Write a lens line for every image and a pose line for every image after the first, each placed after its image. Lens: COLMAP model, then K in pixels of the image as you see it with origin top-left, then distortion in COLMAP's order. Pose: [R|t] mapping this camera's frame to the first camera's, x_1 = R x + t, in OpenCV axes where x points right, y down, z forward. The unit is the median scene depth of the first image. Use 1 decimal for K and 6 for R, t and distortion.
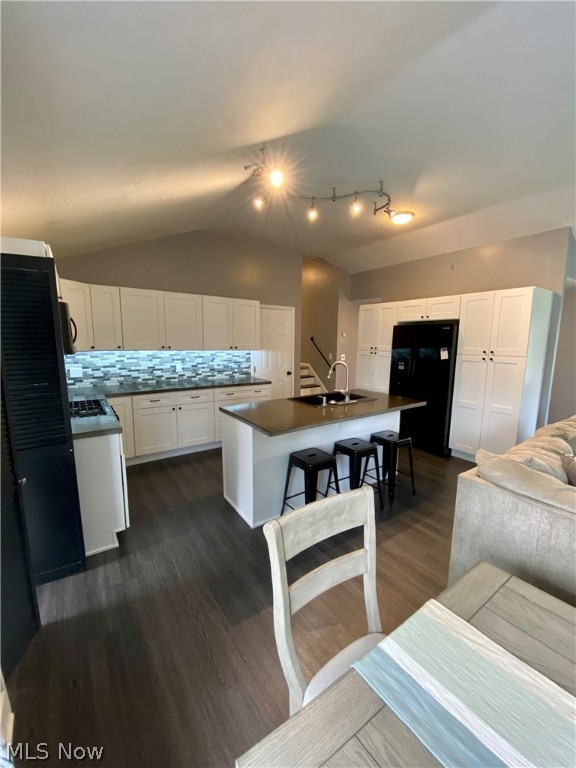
lens RADIAL K [[306.4, 0, 288.0], [0, 306.4, 384.0], [0, 0, 1]] dist [-0.028072, -0.000088]
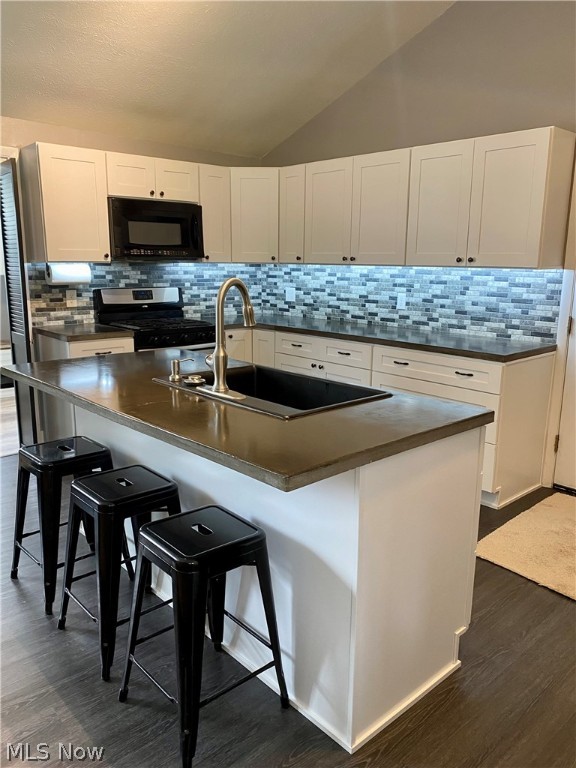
lens RADIAL K [[568.1, 0, 288.0], [0, 568.1, 384.0], [0, 0, 1]] dist [-0.000155, -0.000526]
pose [[0.095008, 0.192535, -0.976680, 0.587910], [-0.145484, 0.973269, 0.177710, -0.060866], [0.984788, 0.125208, 0.120479, 0.723882]]
